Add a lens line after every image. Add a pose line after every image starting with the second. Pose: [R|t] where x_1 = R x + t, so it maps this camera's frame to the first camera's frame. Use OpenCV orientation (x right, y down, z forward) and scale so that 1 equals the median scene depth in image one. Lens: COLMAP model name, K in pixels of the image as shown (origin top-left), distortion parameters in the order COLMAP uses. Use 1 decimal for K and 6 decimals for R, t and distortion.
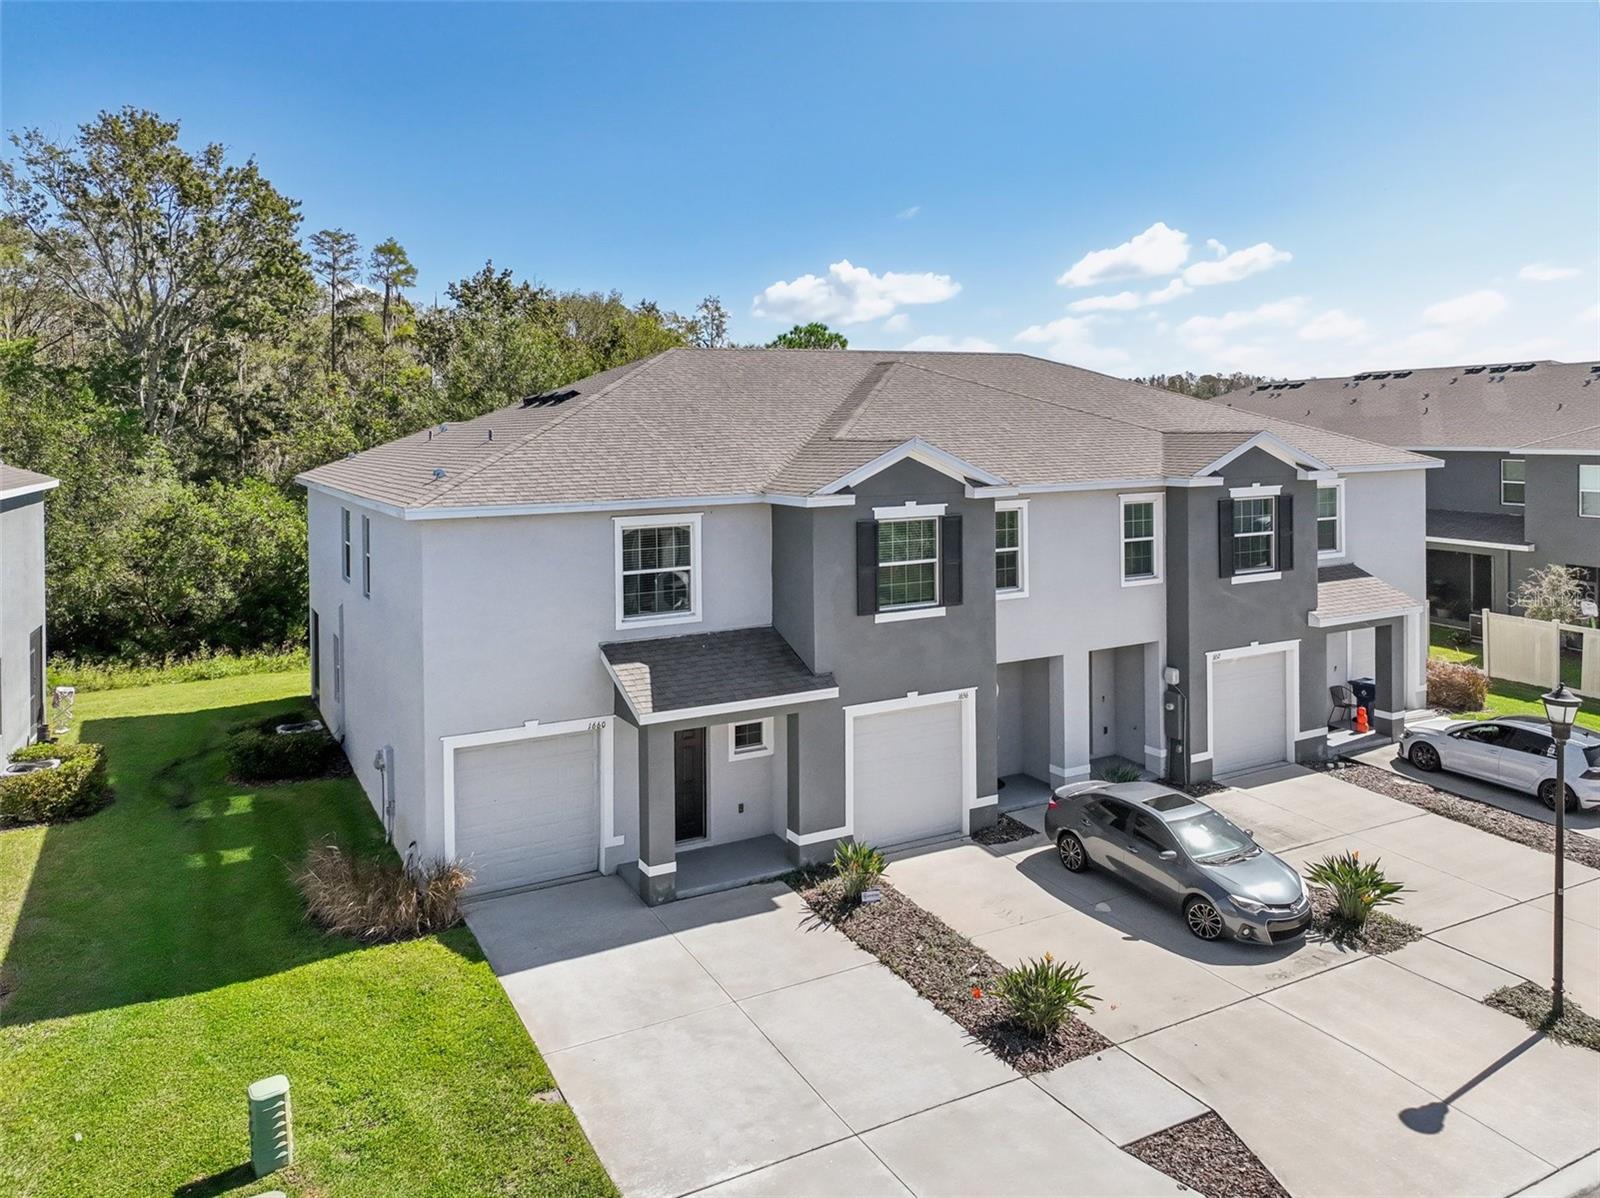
lens RADIAL K [[1157.5, 0, 801.5], [0, 1157.5, 440.6], [0, 0, 1]] dist [0.011594, -0.002714]
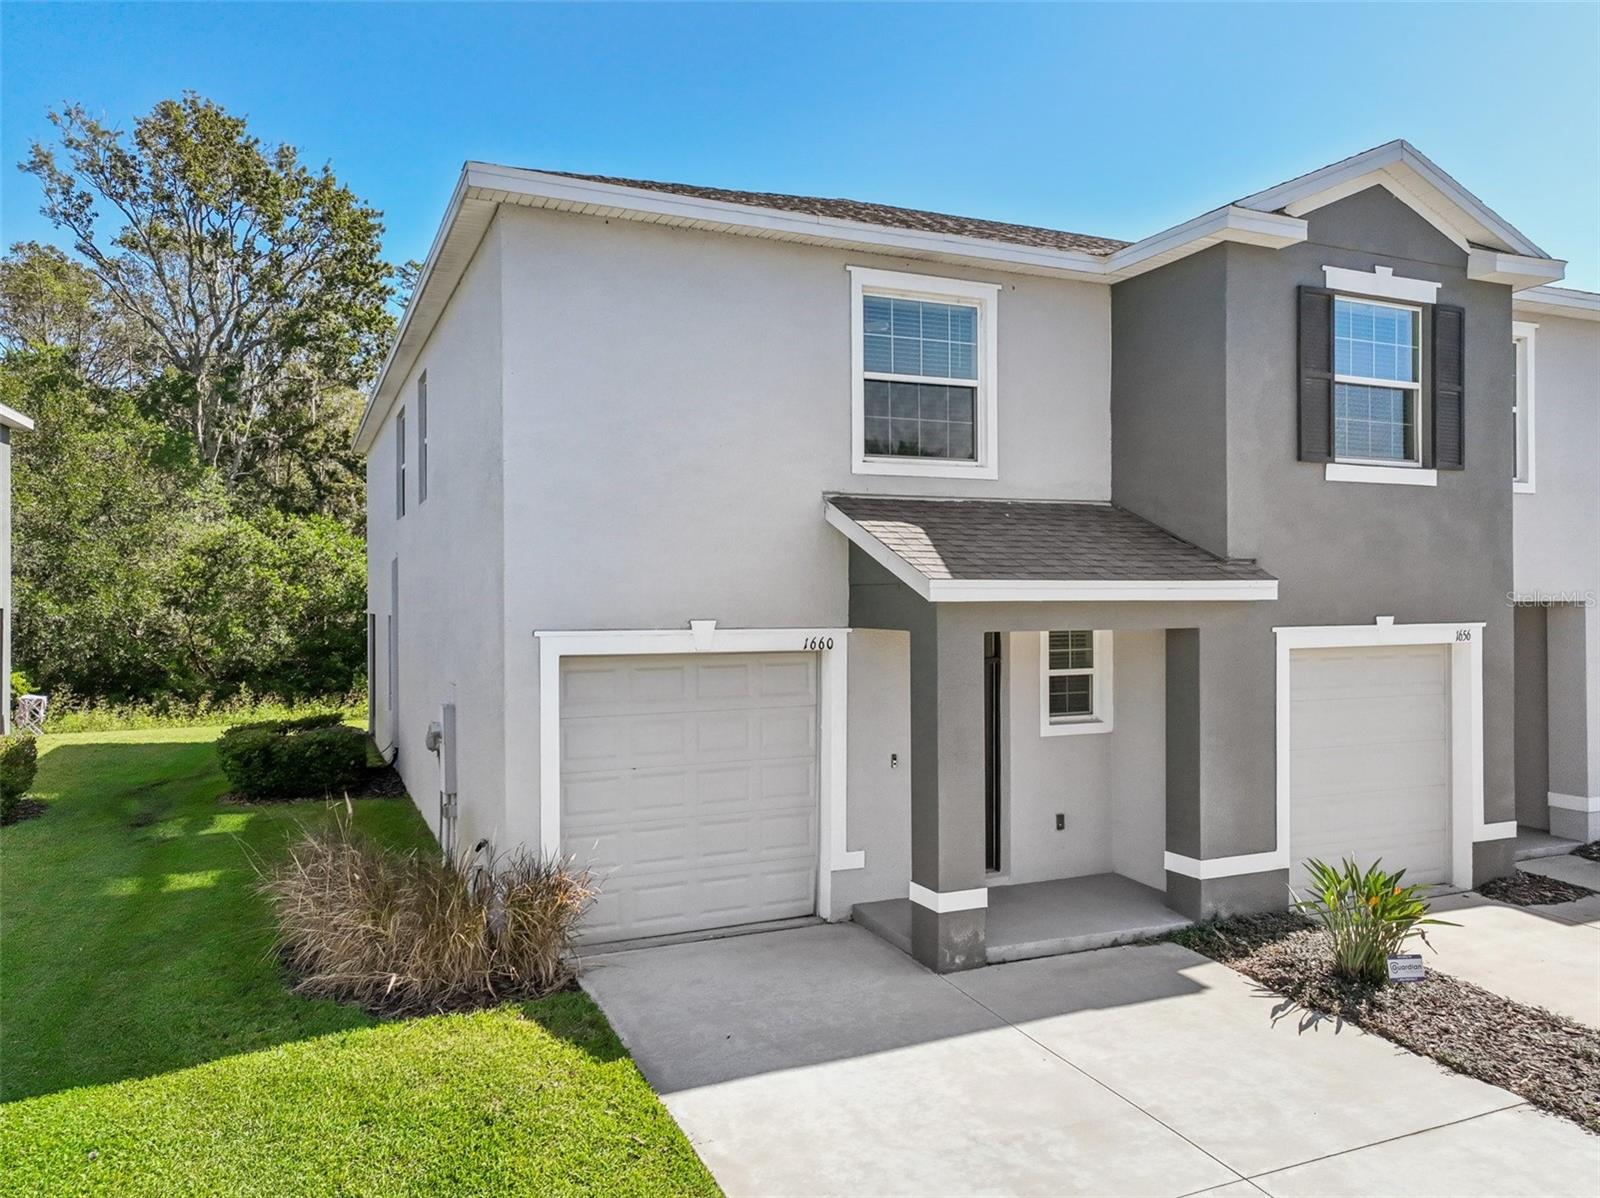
lens RADIAL K [[1141.8, 0, 800.0], [0, 1141.8, 599.0], [0, 0, 1]] dist [0.028695, 0.001641]
pose [[0.997008, 0.010050, -0.076646, -0.142304], [-0.010418, 0.999936, -0.004405, 0.223590], [0.076597, 0.005191, 0.997049, 0.460376]]
